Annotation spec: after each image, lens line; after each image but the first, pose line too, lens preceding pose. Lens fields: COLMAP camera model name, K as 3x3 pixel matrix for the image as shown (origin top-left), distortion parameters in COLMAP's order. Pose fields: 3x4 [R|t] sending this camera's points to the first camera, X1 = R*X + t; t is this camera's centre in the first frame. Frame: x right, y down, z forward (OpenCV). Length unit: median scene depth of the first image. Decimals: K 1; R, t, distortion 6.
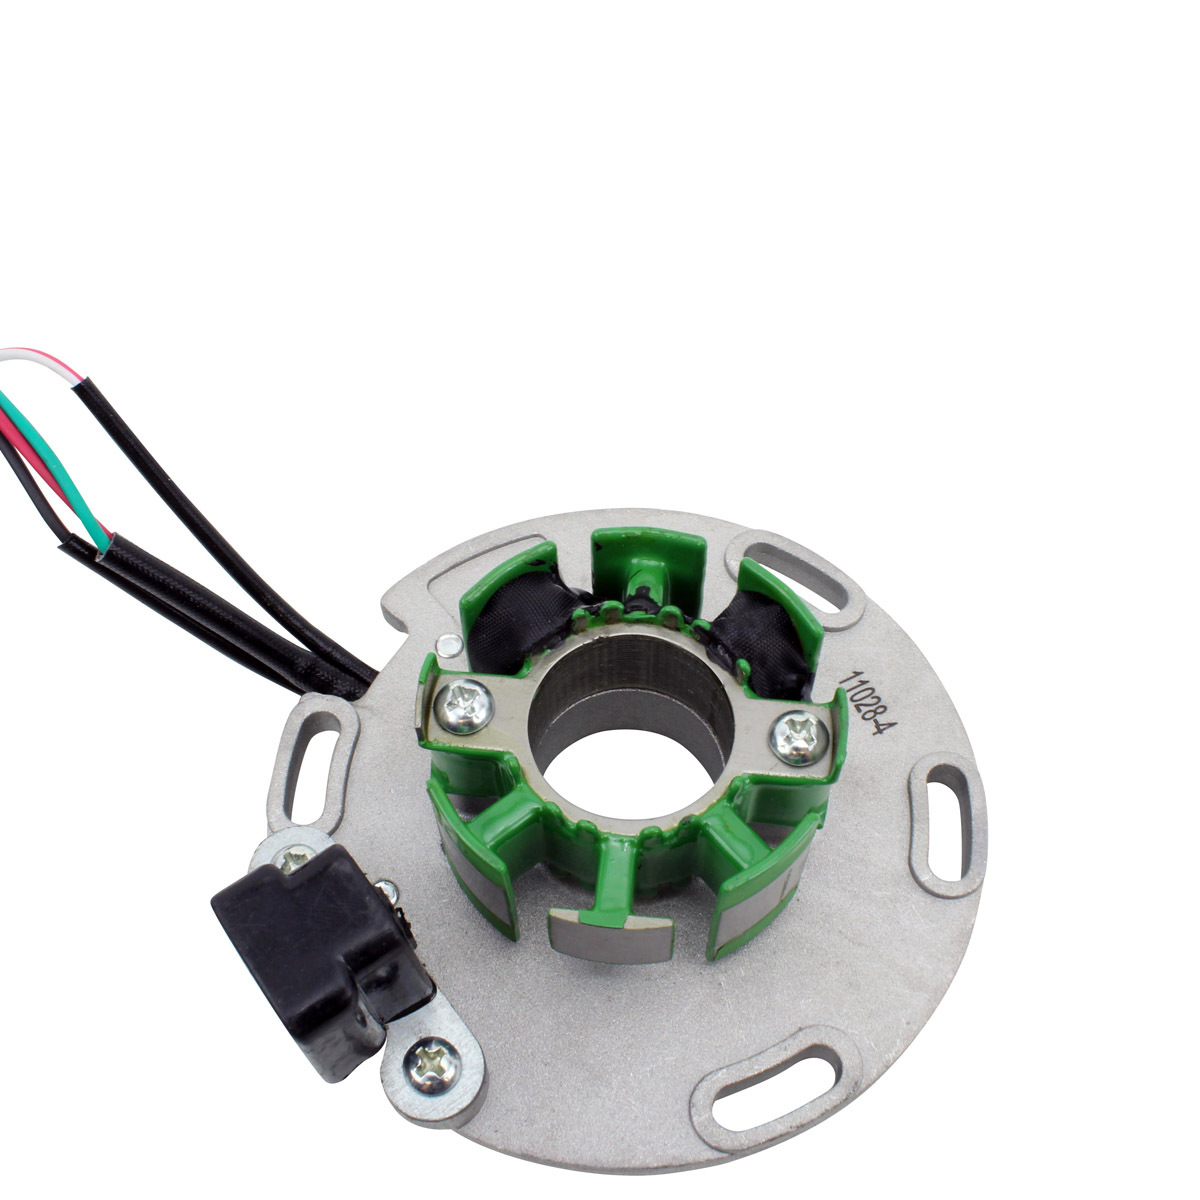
lens RADIAL K [[1471.7, 0, 600.0], [0, 1471.7, 600.0], [0, 0, 1]] dist [-0.035970, -0.029711]
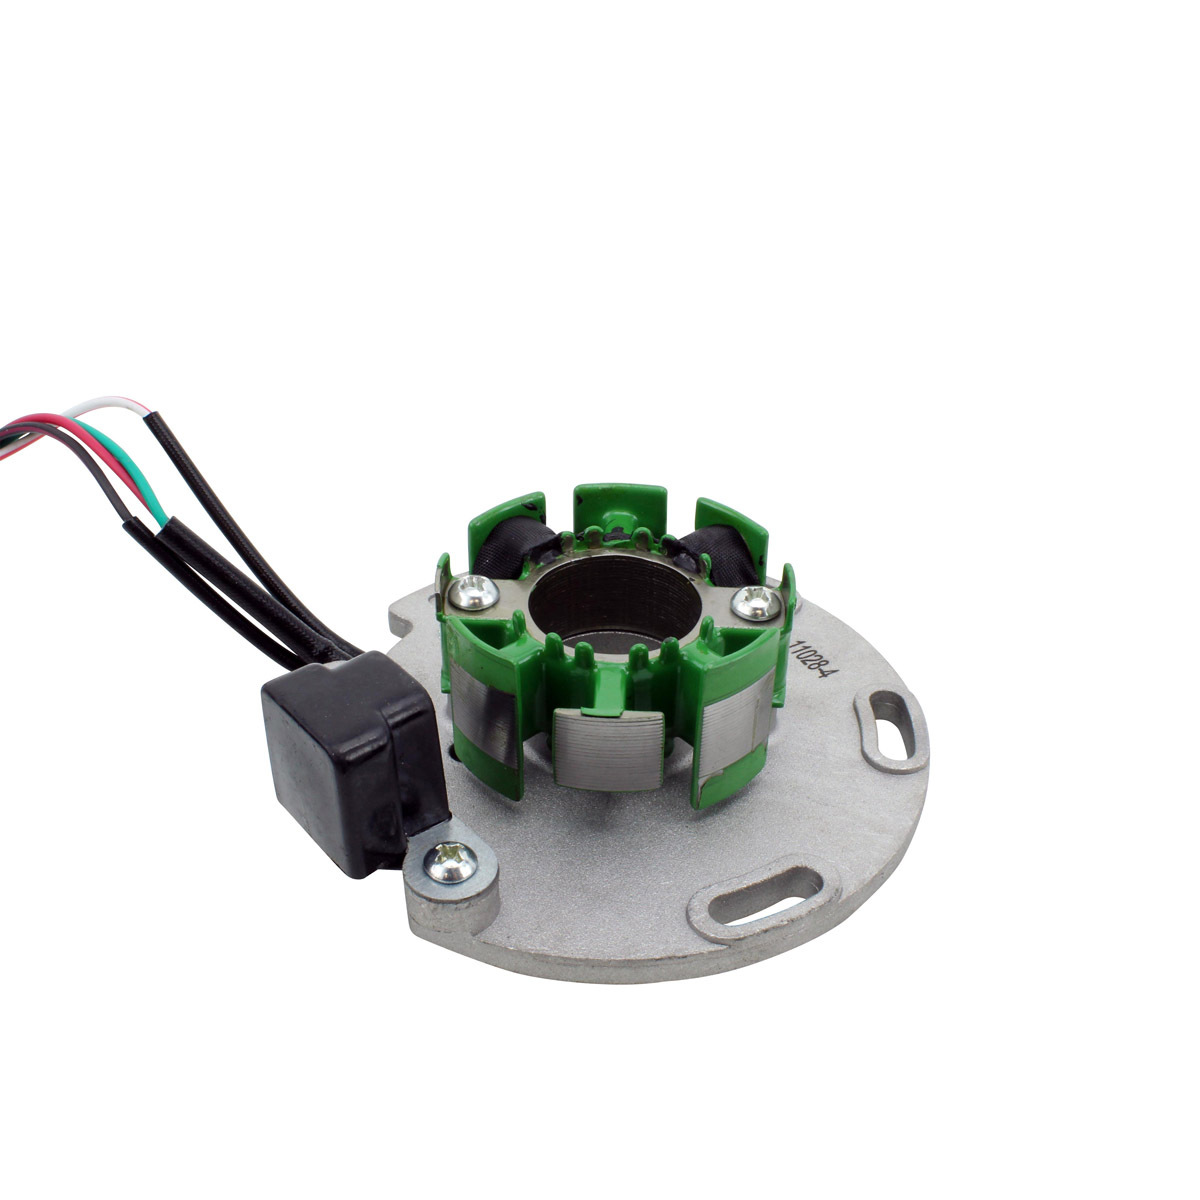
lens RADIAL K [[1471.7, 0, 600.0], [0, 1471.7, 600.0], [0, 0, 1]] dist [-0.035970, -0.029711]
pose [[0.997764, -0.020016, 0.063772, -0.063802], [0.044693, 0.909229, -0.413891, 0.549091], [-0.049699, 0.415816, 0.908090, -0.073619]]
